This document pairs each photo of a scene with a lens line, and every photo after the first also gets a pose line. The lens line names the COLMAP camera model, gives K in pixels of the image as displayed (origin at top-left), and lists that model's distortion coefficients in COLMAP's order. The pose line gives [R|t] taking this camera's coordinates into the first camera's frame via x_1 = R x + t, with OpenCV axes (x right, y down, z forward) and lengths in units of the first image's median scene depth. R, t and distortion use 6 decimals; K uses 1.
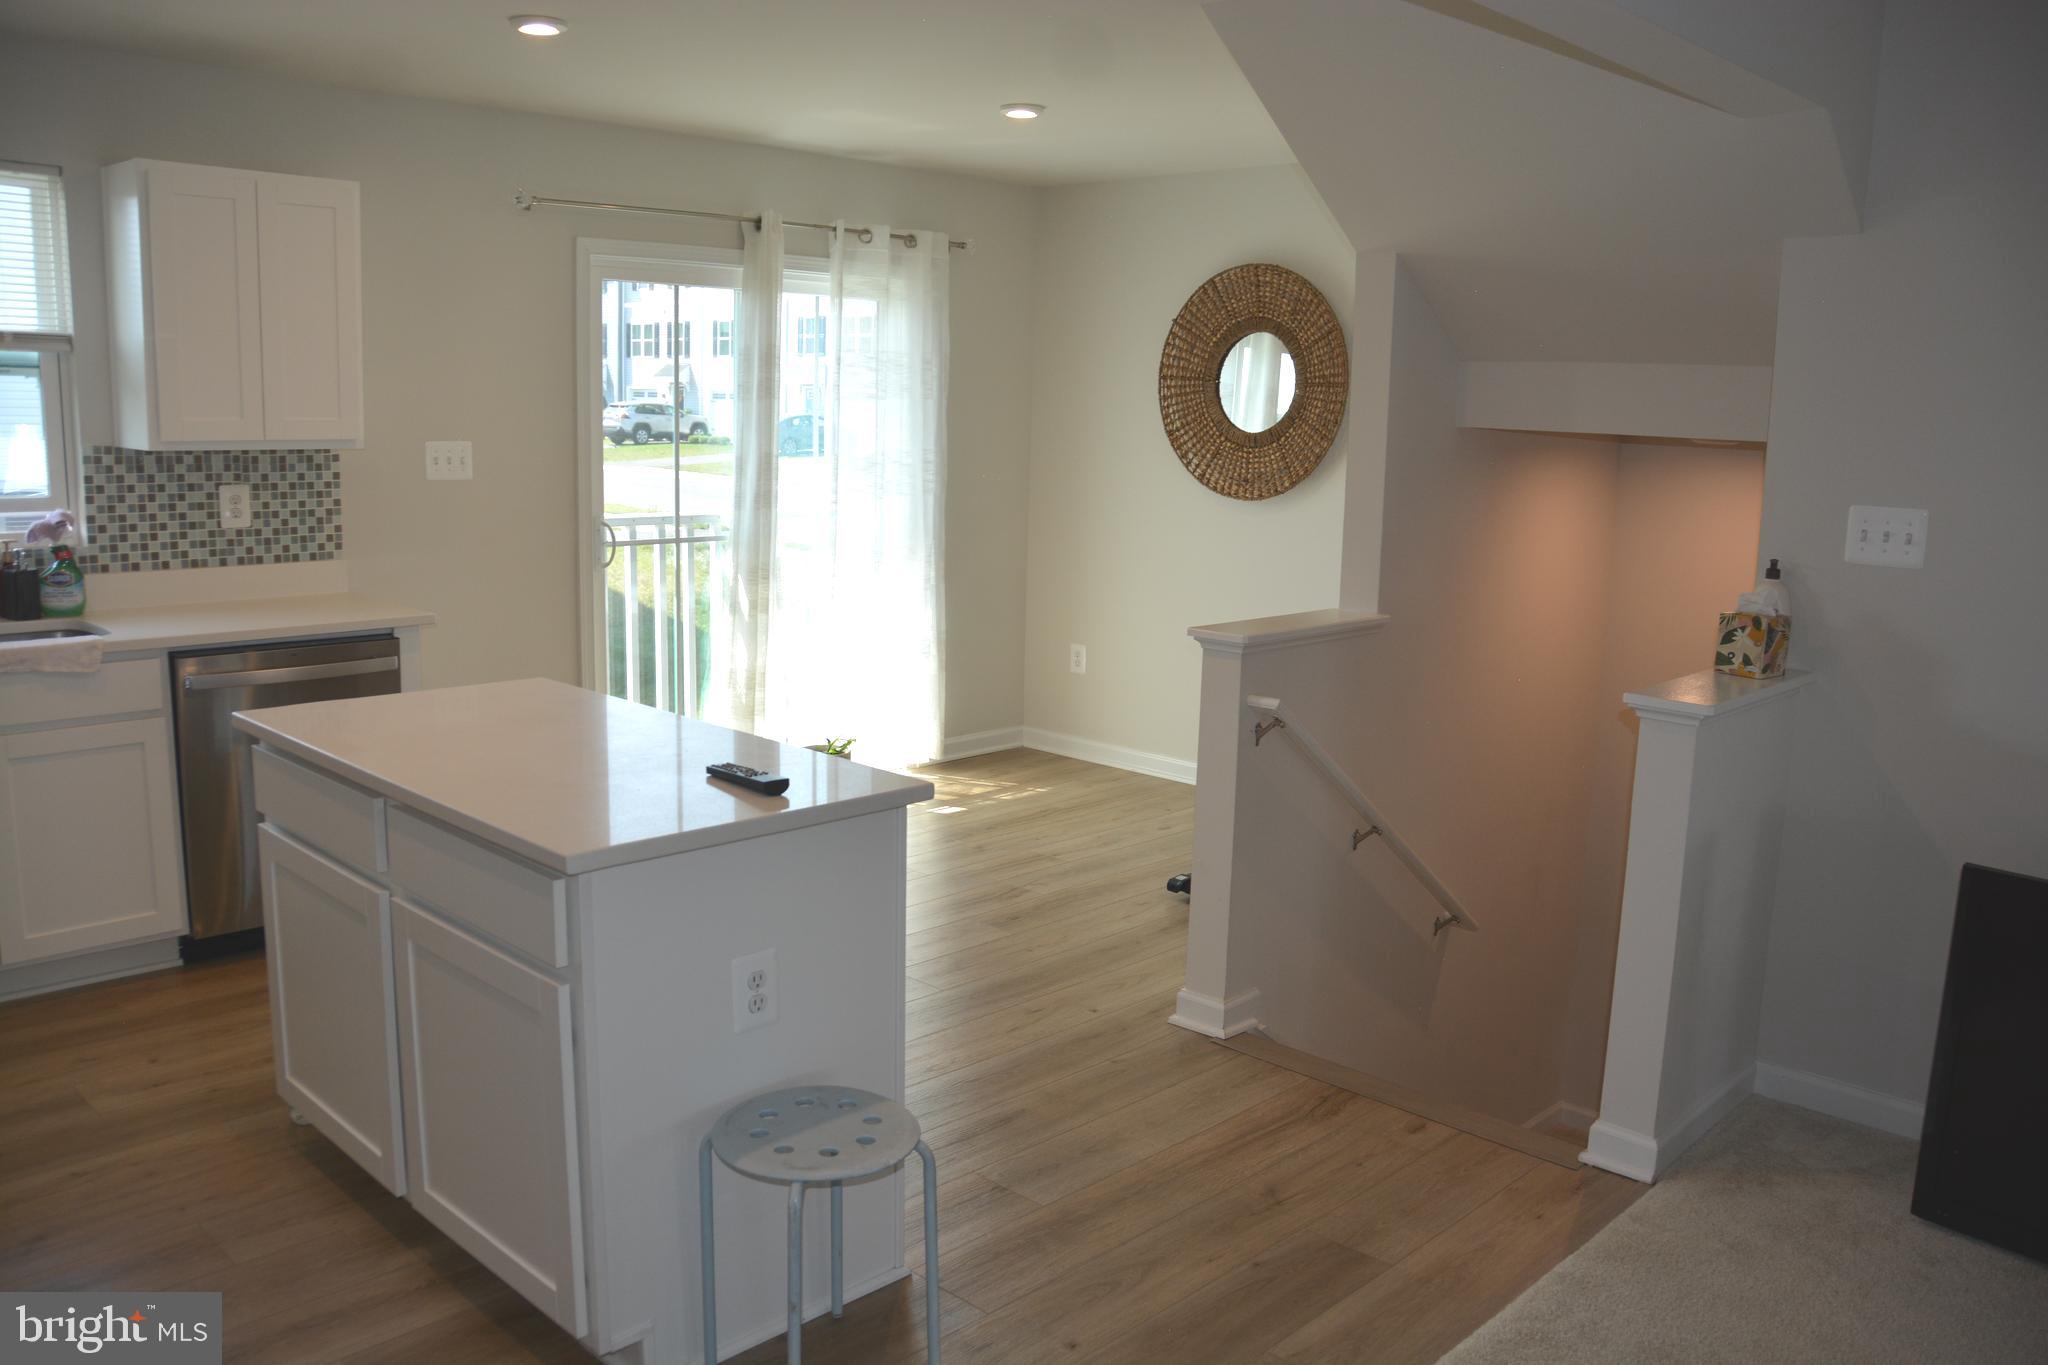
lens RADIAL K [[1586.5, 0, 1024.0], [0, 1586.5, 682.5], [0, 0, 1]] dist [-0.156009, 0.104139]
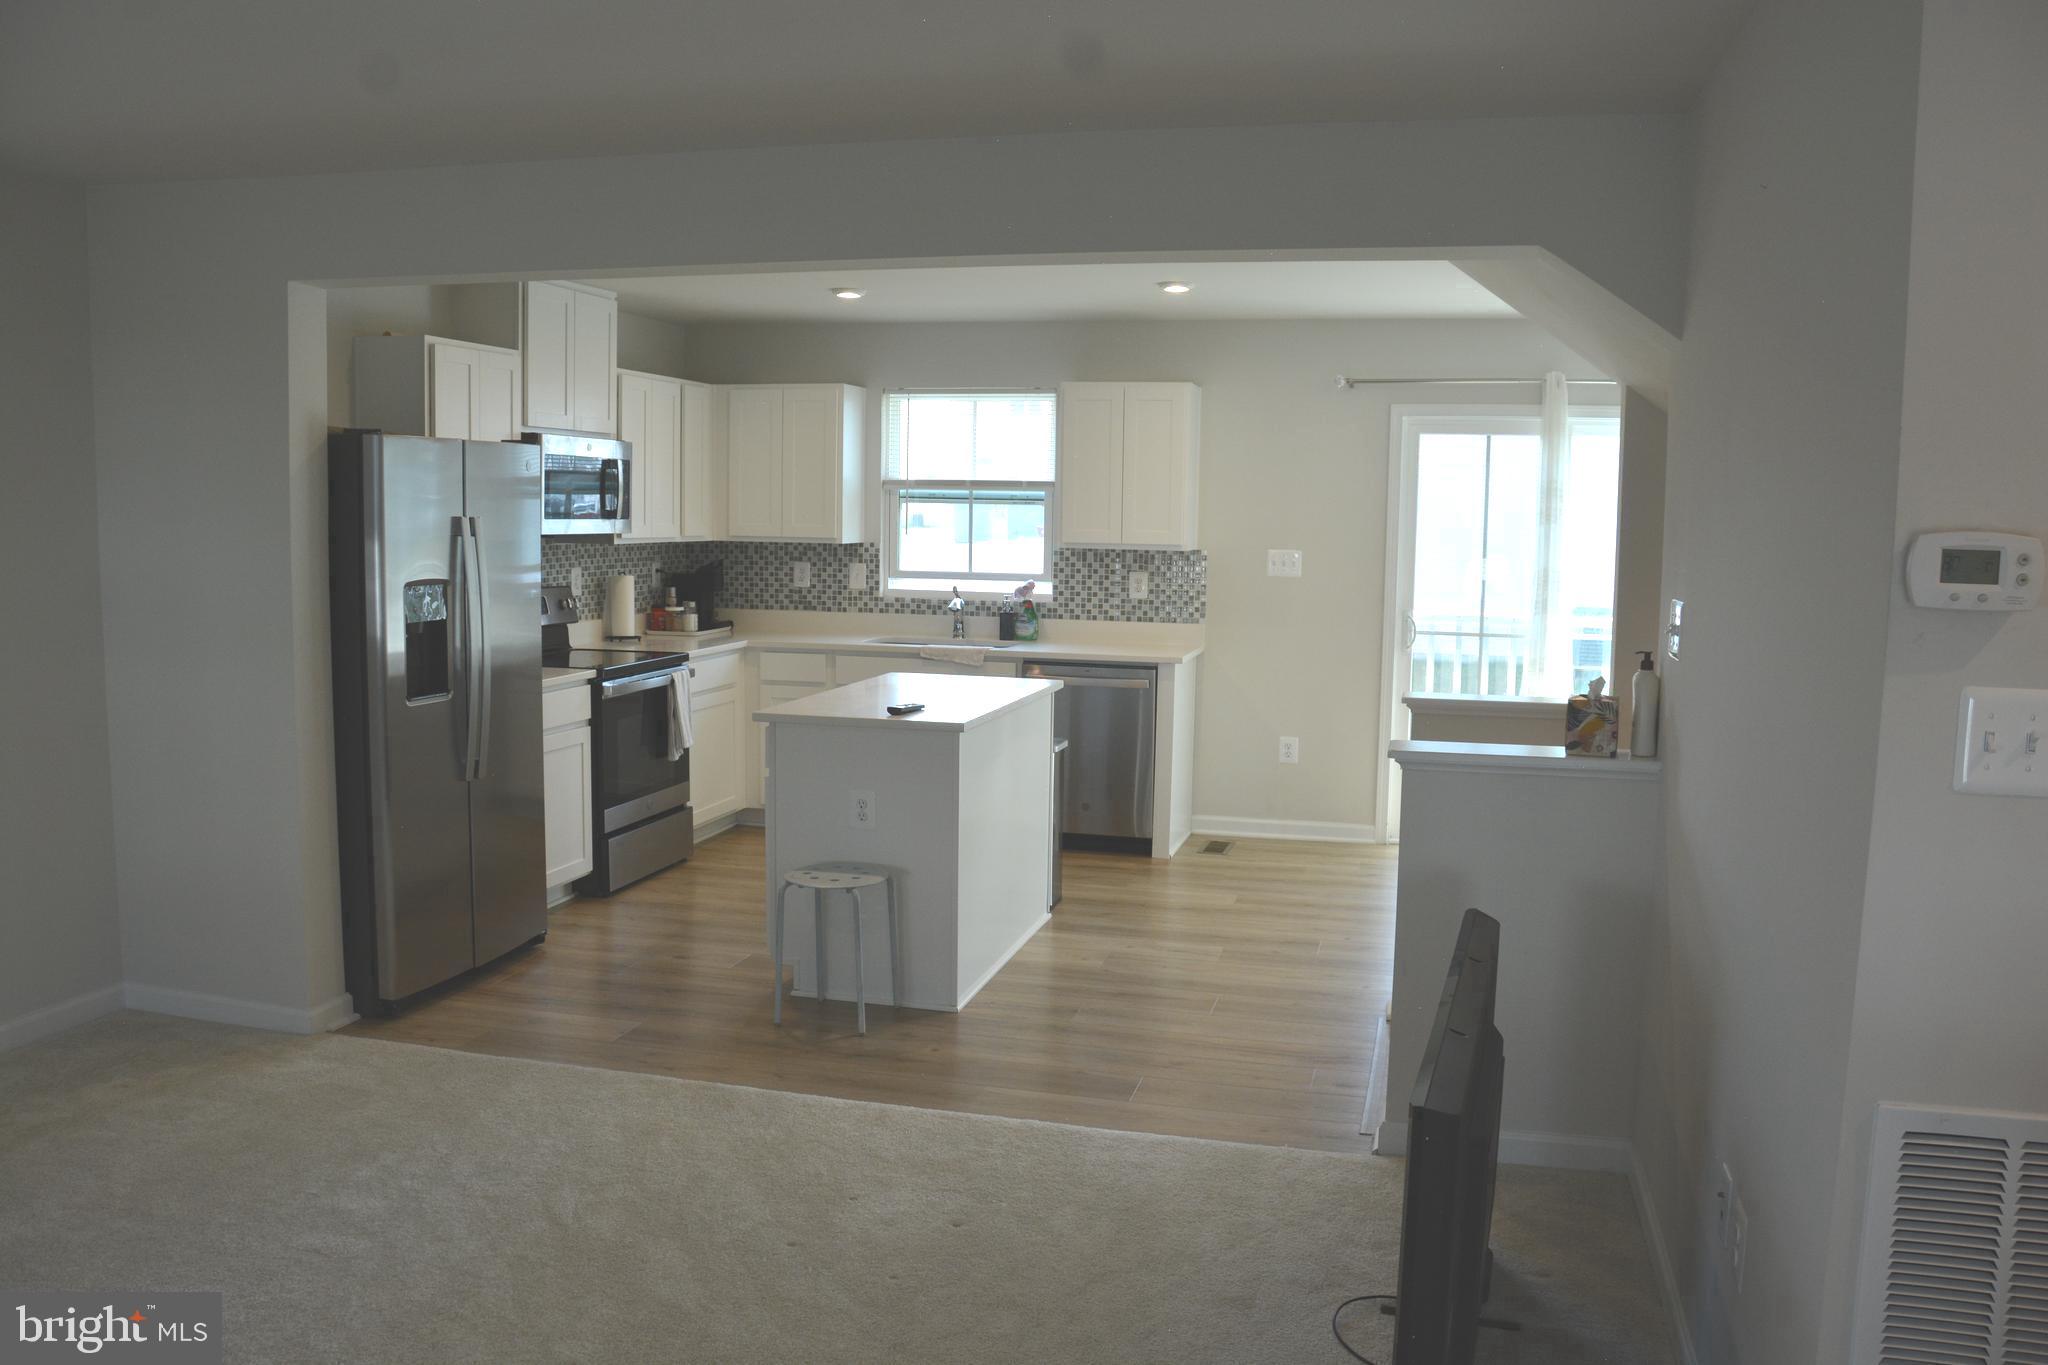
lens RADIAL K [[1586.5, 0, 1024.0], [0, 1586.5, 682.5], [0, 0, 1]] dist [-0.156009, 0.104139]
pose [[0.494972, 0.079204, -0.865292, 0.889276], [-0.149984, 0.988677, 0.004703, -0.003429], [0.855867, 0.127452, 0.501247, 0.073315]]
